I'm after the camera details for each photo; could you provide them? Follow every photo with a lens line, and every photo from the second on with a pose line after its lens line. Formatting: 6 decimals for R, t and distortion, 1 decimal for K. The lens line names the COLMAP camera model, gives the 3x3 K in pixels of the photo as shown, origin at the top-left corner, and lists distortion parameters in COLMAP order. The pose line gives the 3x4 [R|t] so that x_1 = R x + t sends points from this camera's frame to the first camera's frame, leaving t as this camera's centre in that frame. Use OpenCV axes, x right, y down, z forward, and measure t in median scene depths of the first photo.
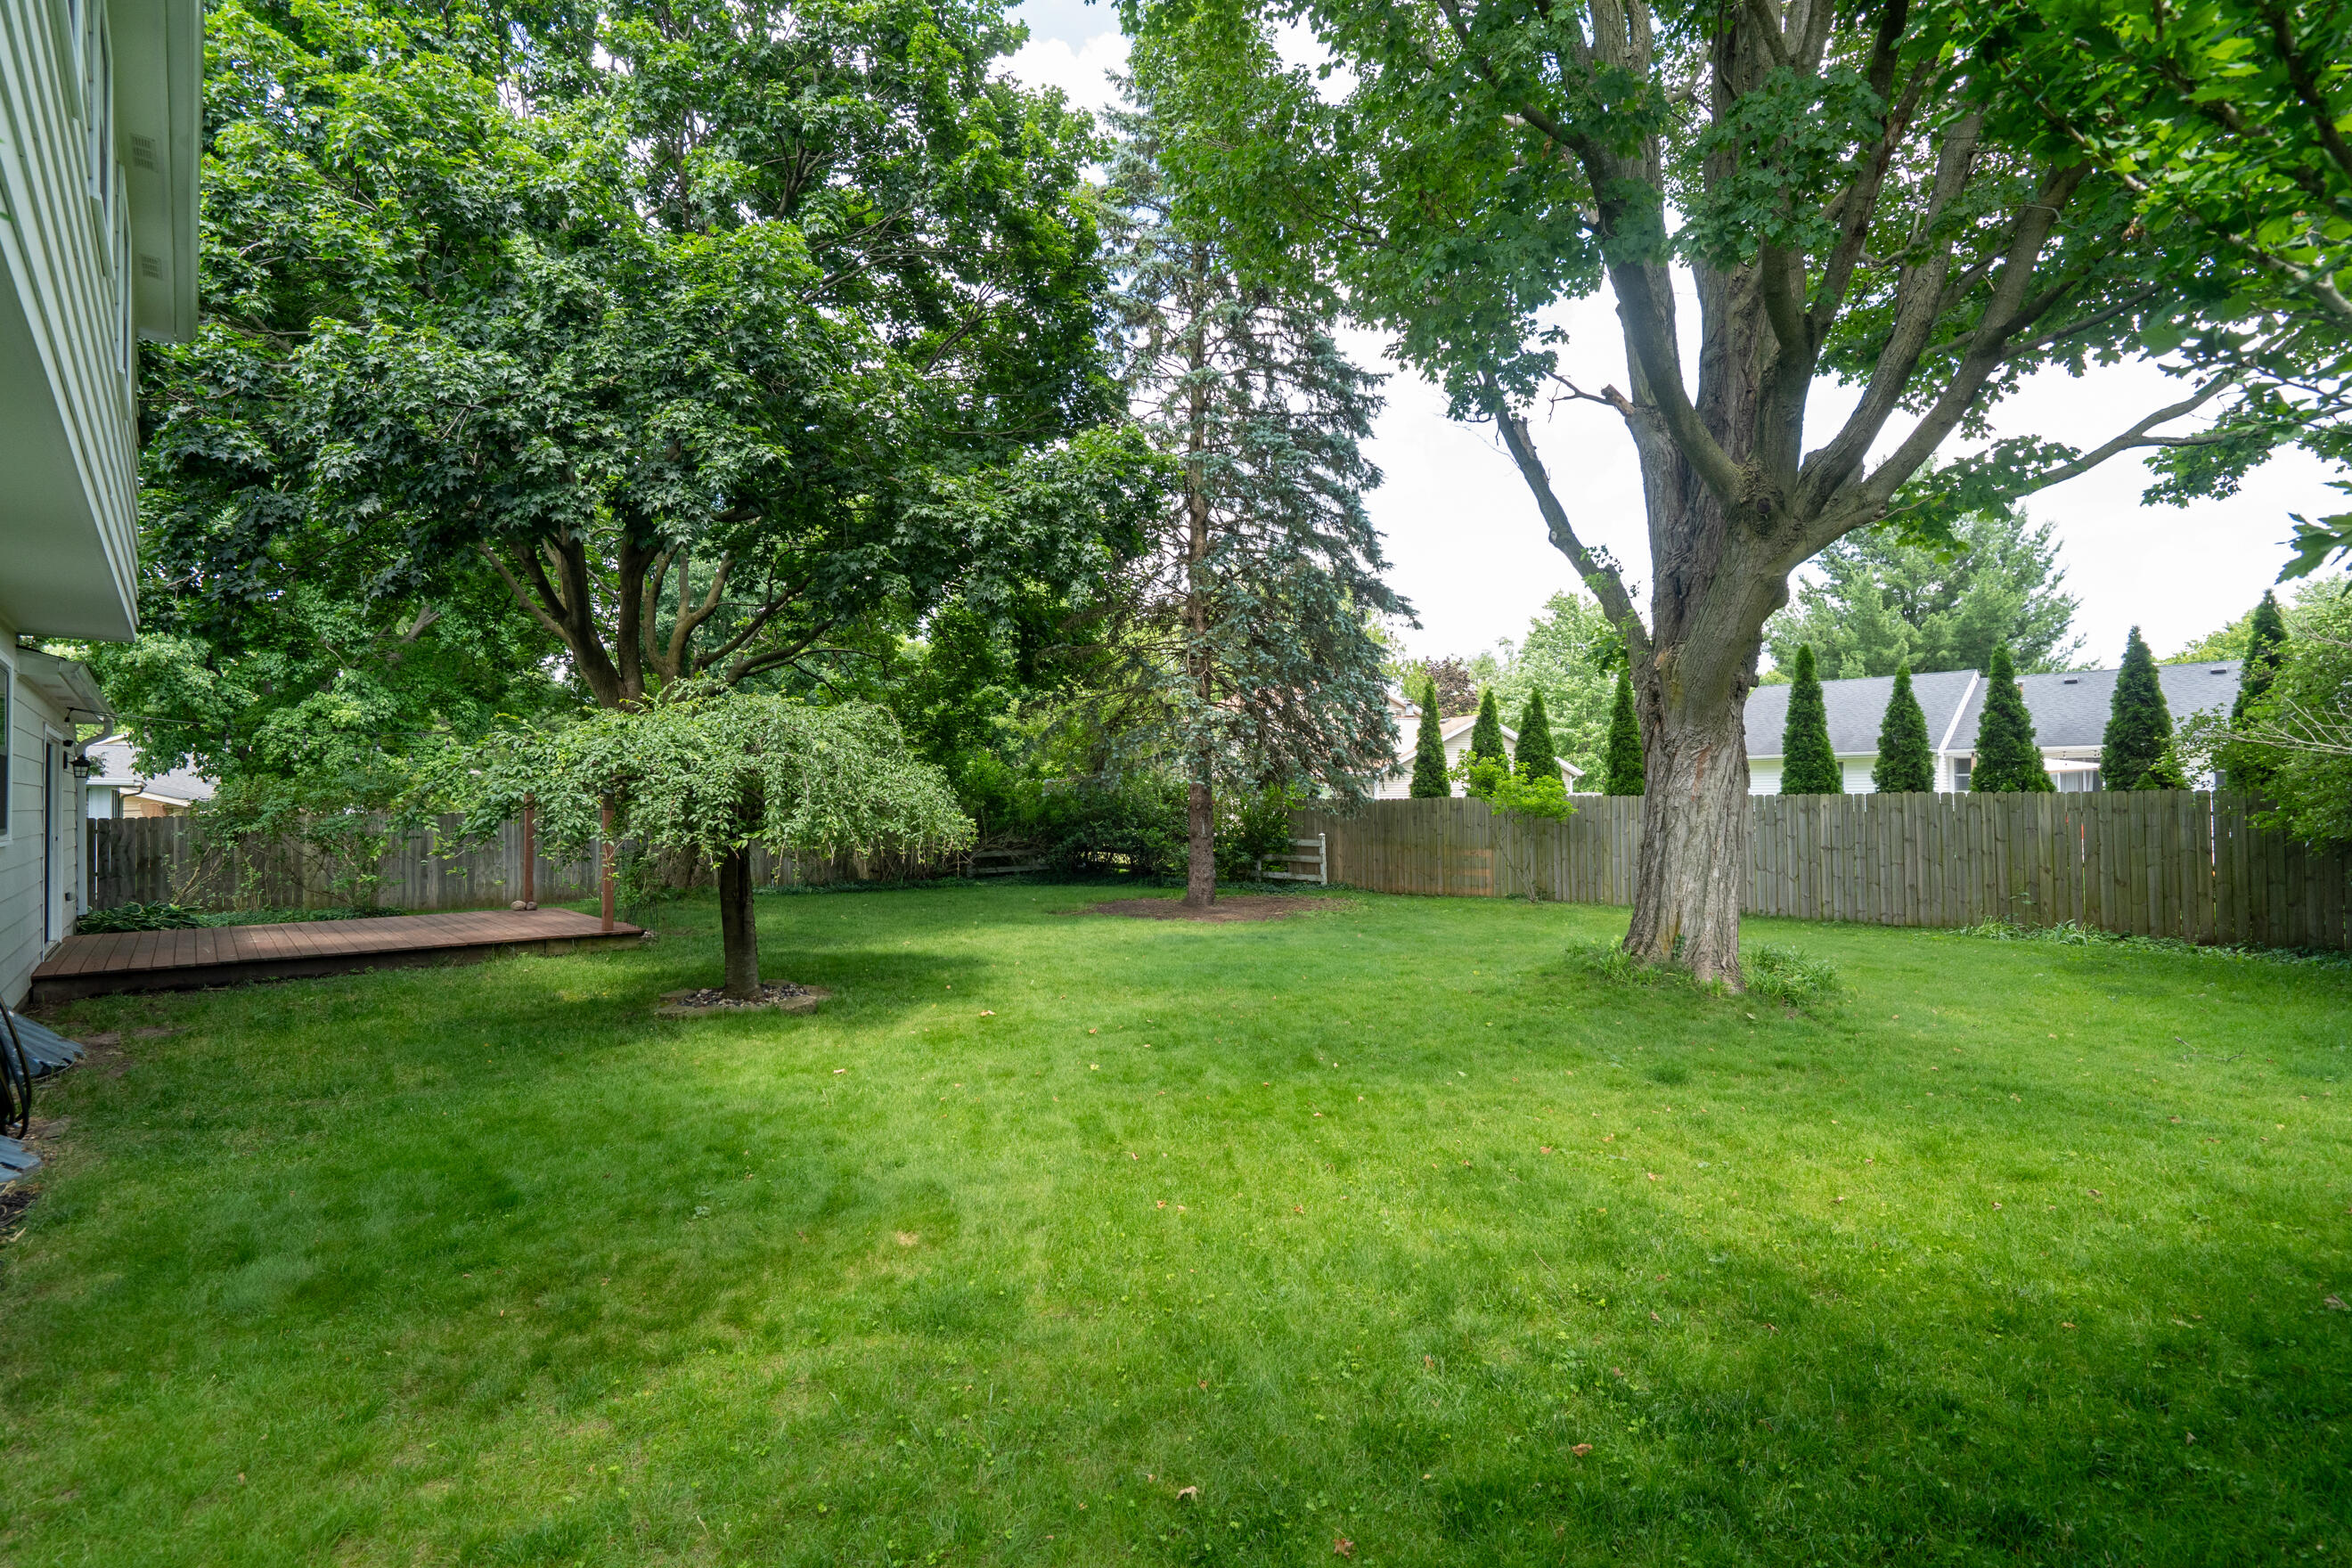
lens RADIAL K [[1047.4, 0, 1180.4], [0, 1047.4, 800.5], [0, 0, 1]] dist [-0.002764, -0.001167]
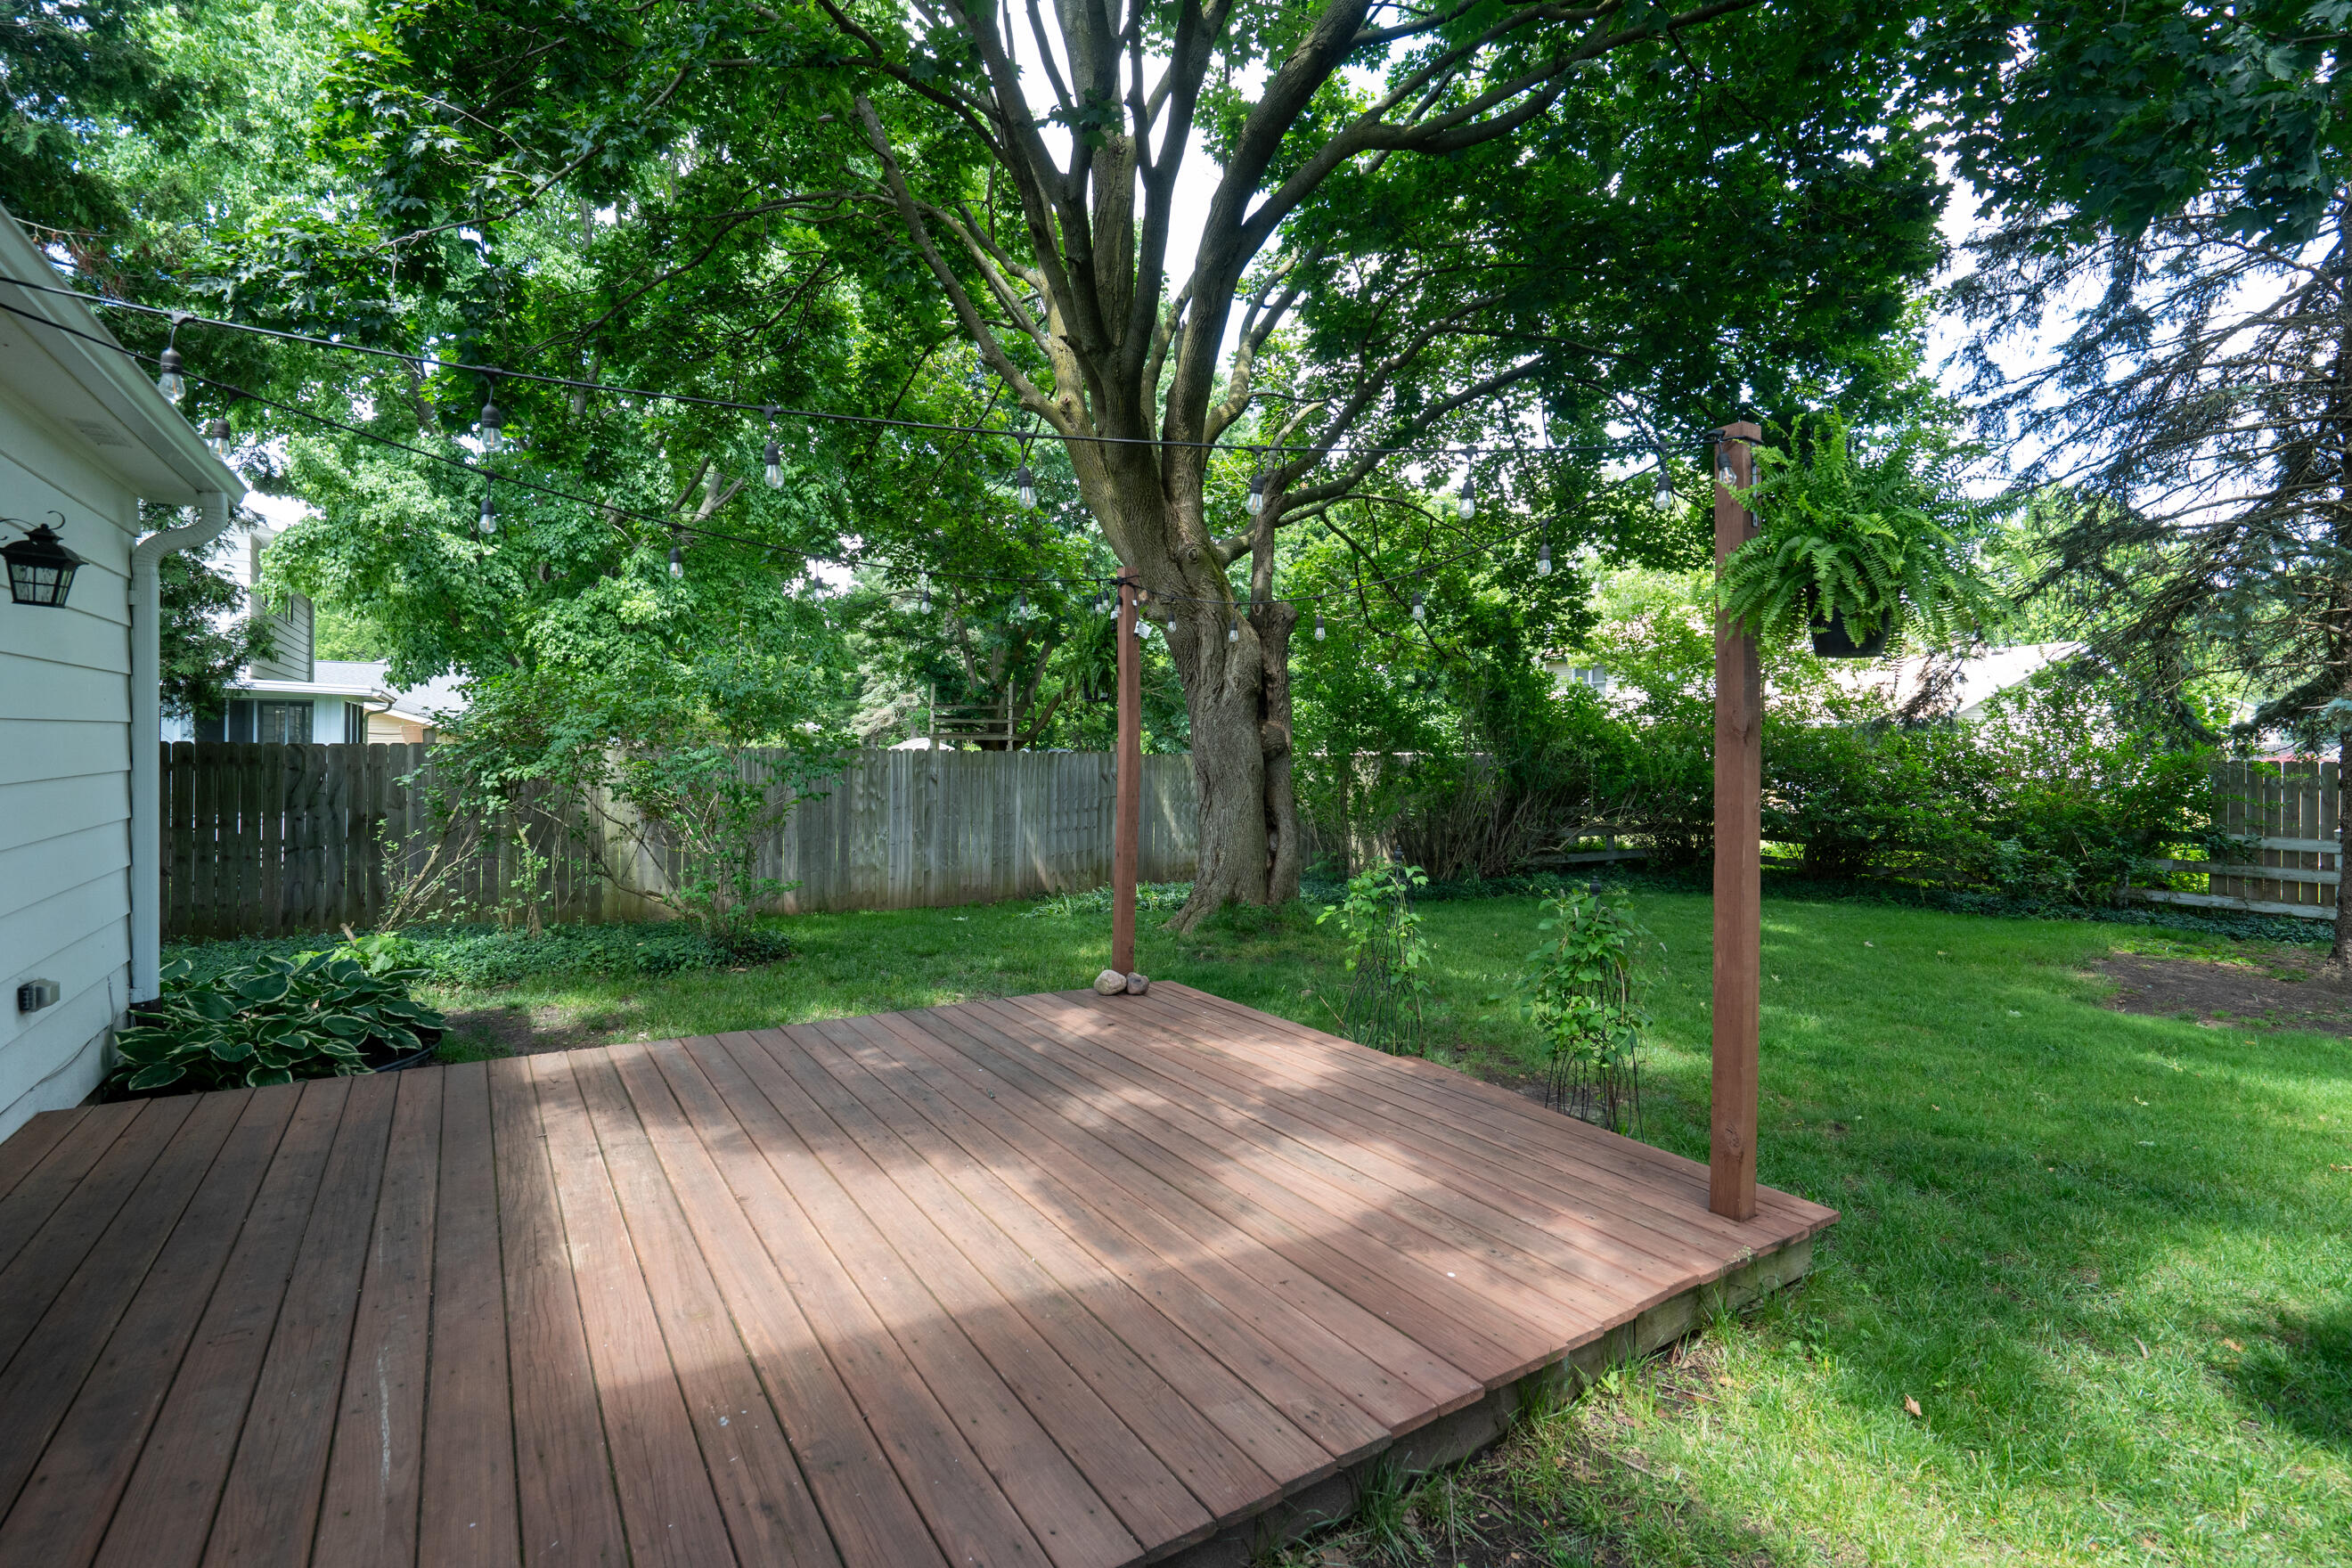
lens RADIAL K [[1073.1, 0, 1168.0], [0, 1073.1, 753.3], [0, 0, 1]] dist [0.001573, 0.000192]
pose [[0.983717, 0.025295, -0.177933, -0.317881], [-0.024150, 0.999671, 0.008599, 0.003705], [0.178092, -0.004162, 0.984005, 0.349707]]
